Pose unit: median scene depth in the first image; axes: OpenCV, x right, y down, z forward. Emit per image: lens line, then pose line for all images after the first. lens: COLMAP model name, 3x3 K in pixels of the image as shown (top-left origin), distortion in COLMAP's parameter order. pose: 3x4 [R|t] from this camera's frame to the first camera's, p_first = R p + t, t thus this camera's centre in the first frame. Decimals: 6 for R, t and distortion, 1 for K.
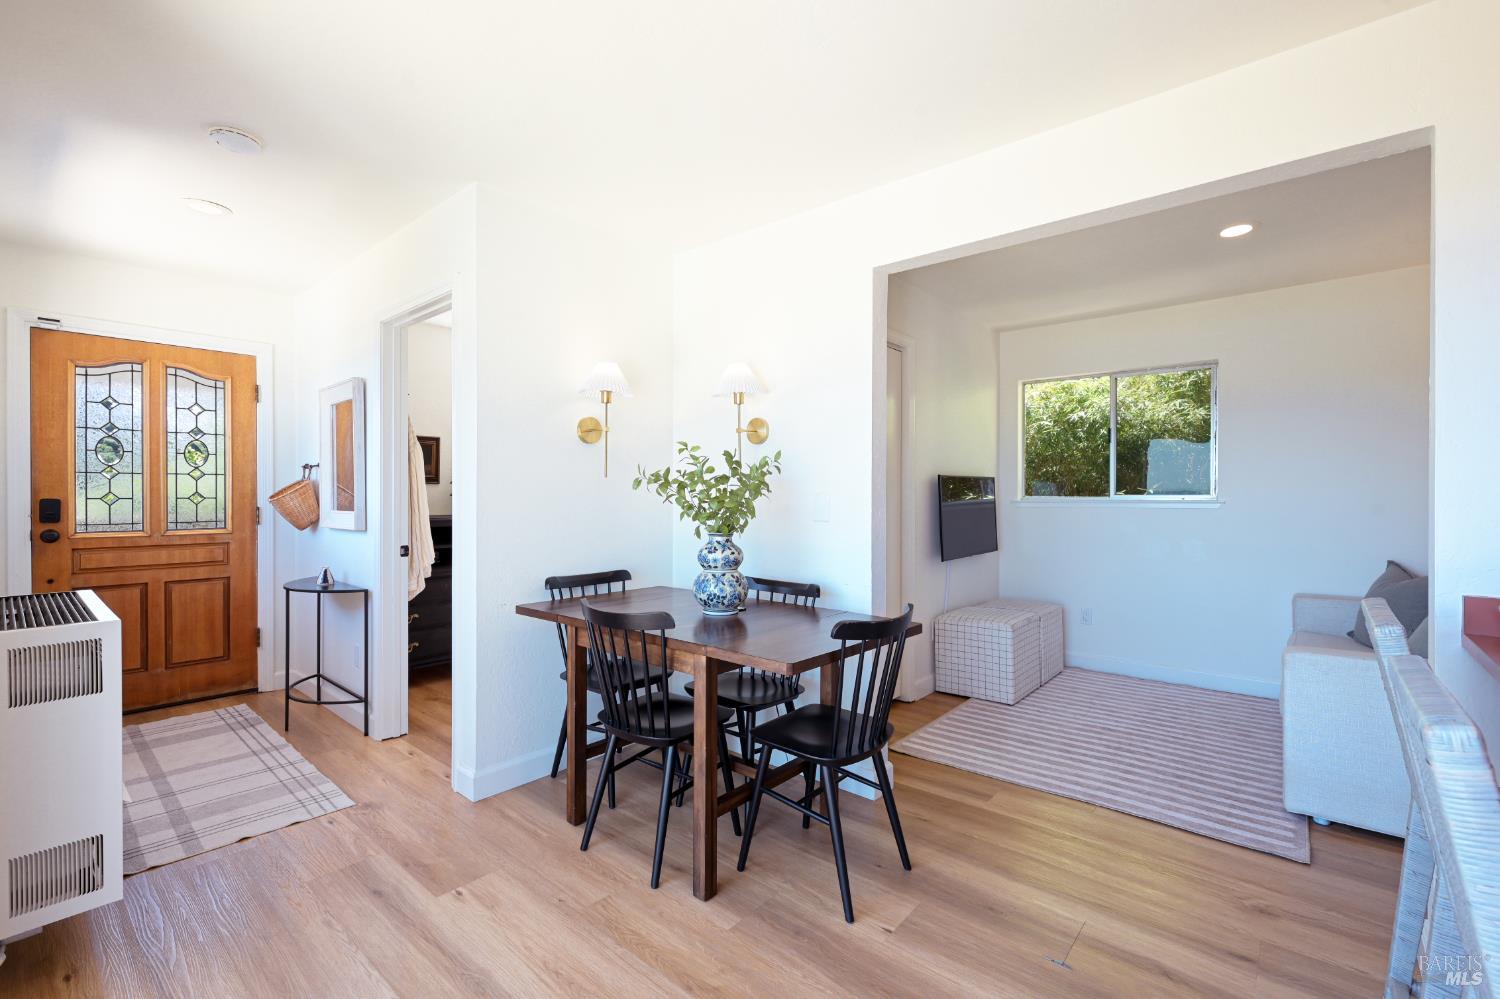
lens RADIAL K [[652.6, 0, 754.0], [0, 652.6, 497.2], [0, 0, 1]] dist [-0.001640, 0.000541]
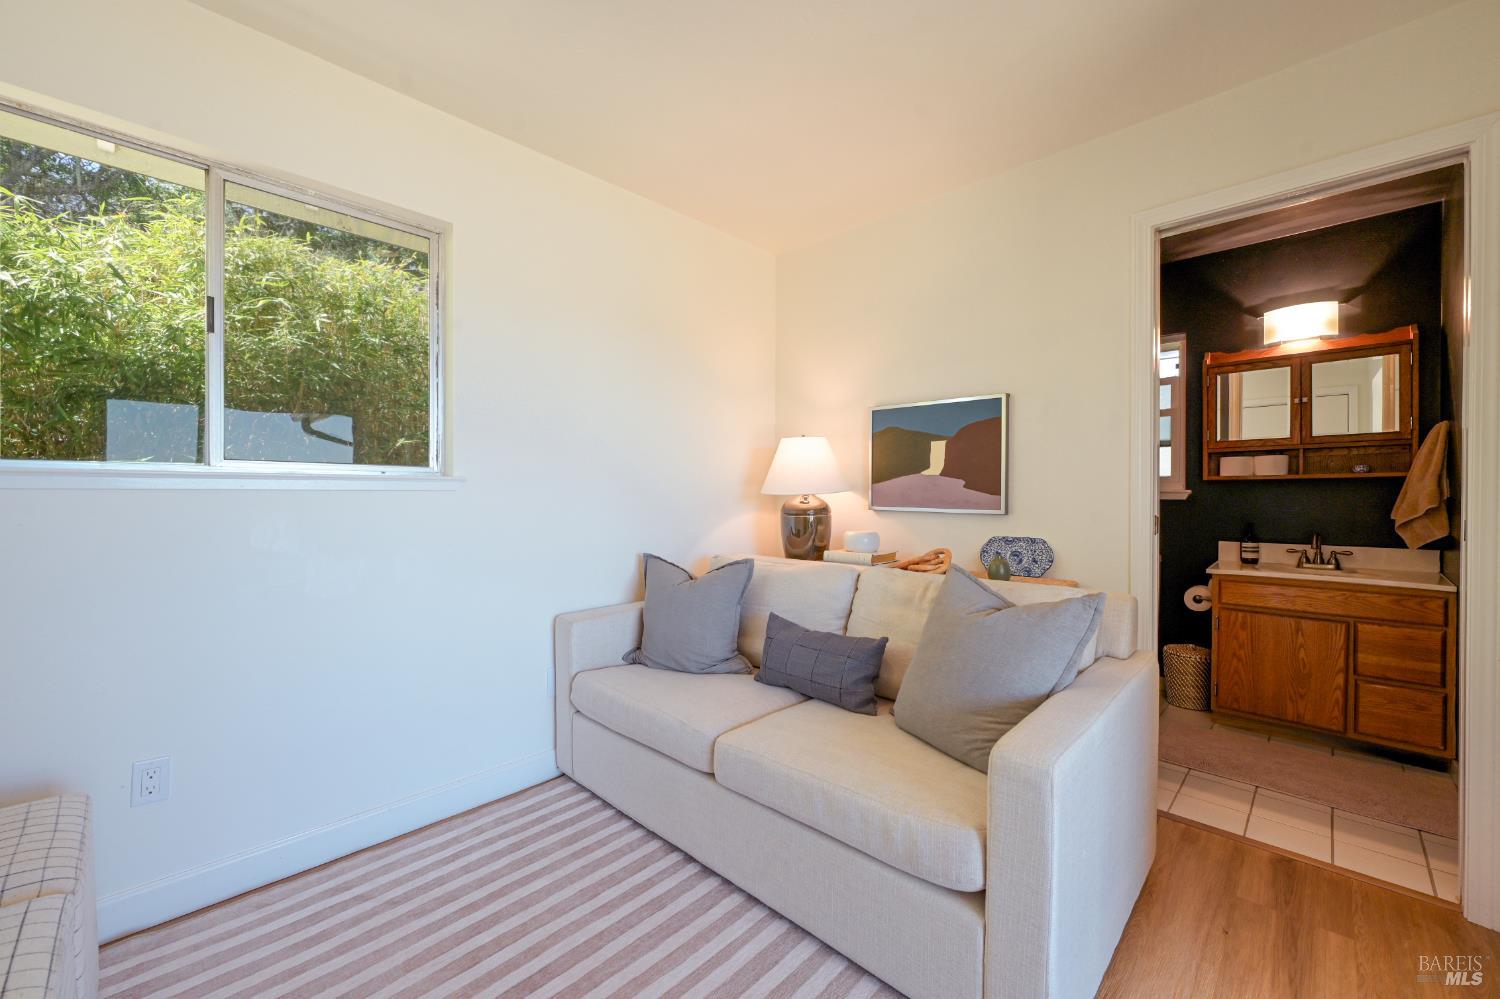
lens RADIAL K [[591.7, 0, 745.9], [0, 591.7, 499.1], [0, 0, 1]] dist [0.000165, -0.000360]
pose [[0.060068, -0.005680, 0.998178, 0.267365], [-0.000061, 0.999984, 0.005694, 0.026261], [-0.998194, -0.000403, 0.060067, 0.885389]]
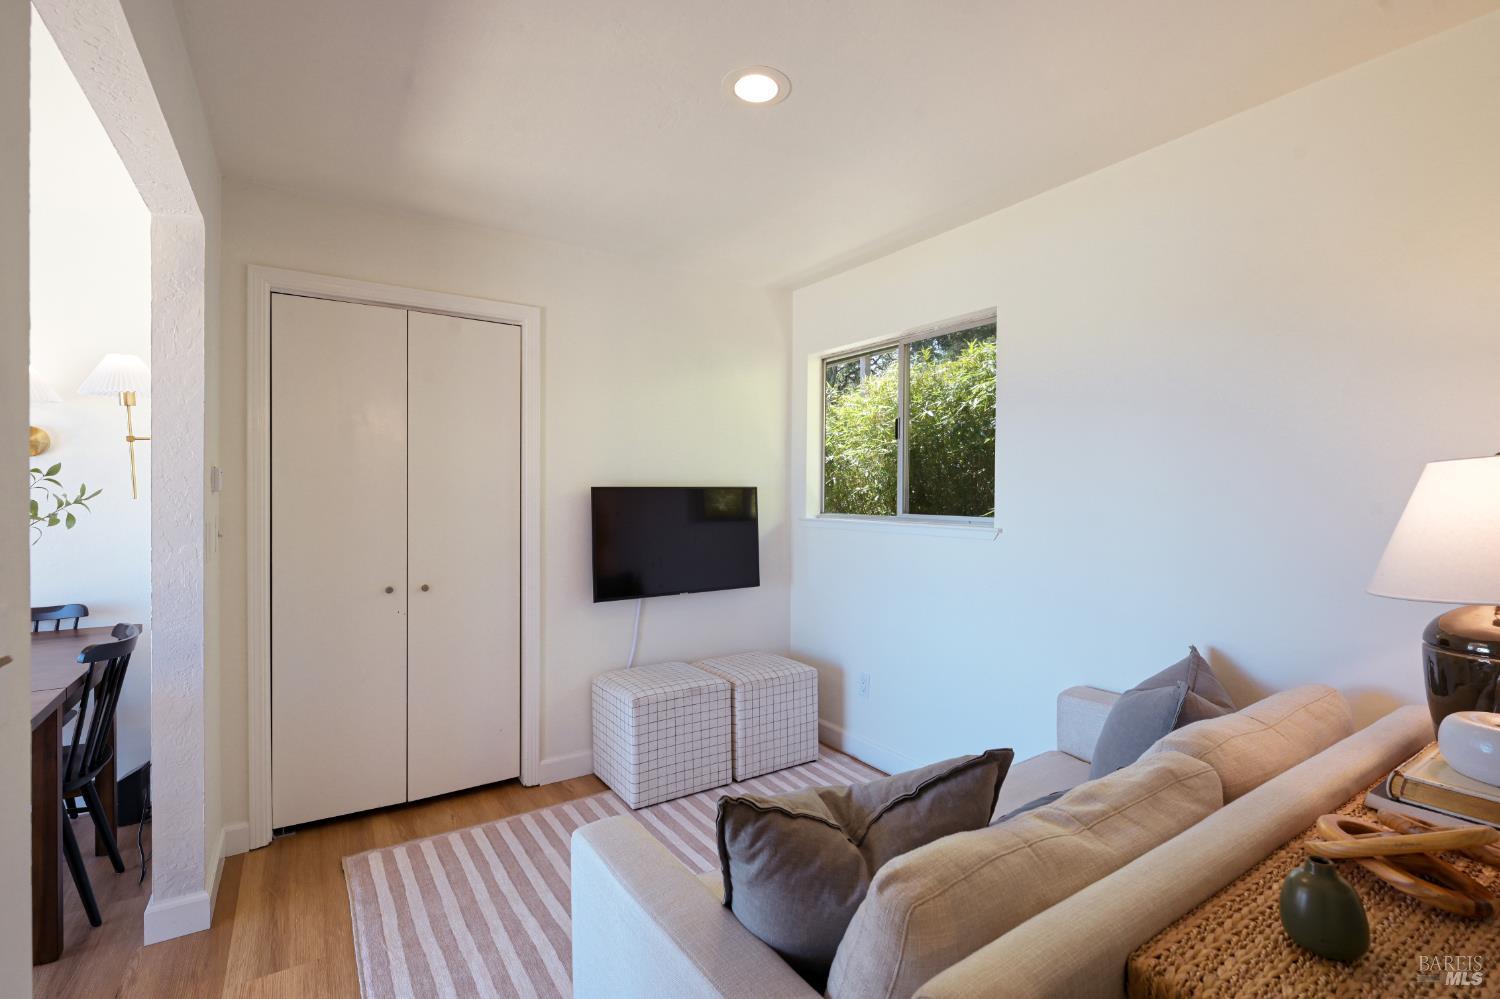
lens RADIAL K [[678.0, 0, 753.7], [0, 678.0, 497.3], [0, 0, 1]] dist [-0.002131, -0.000519]
pose [[0.964448, 0.010744, -0.264054, 0.808776], [-0.008443, 0.999916, 0.009850, -0.039478], [0.264137, -0.007271, 0.964458, 0.355106]]
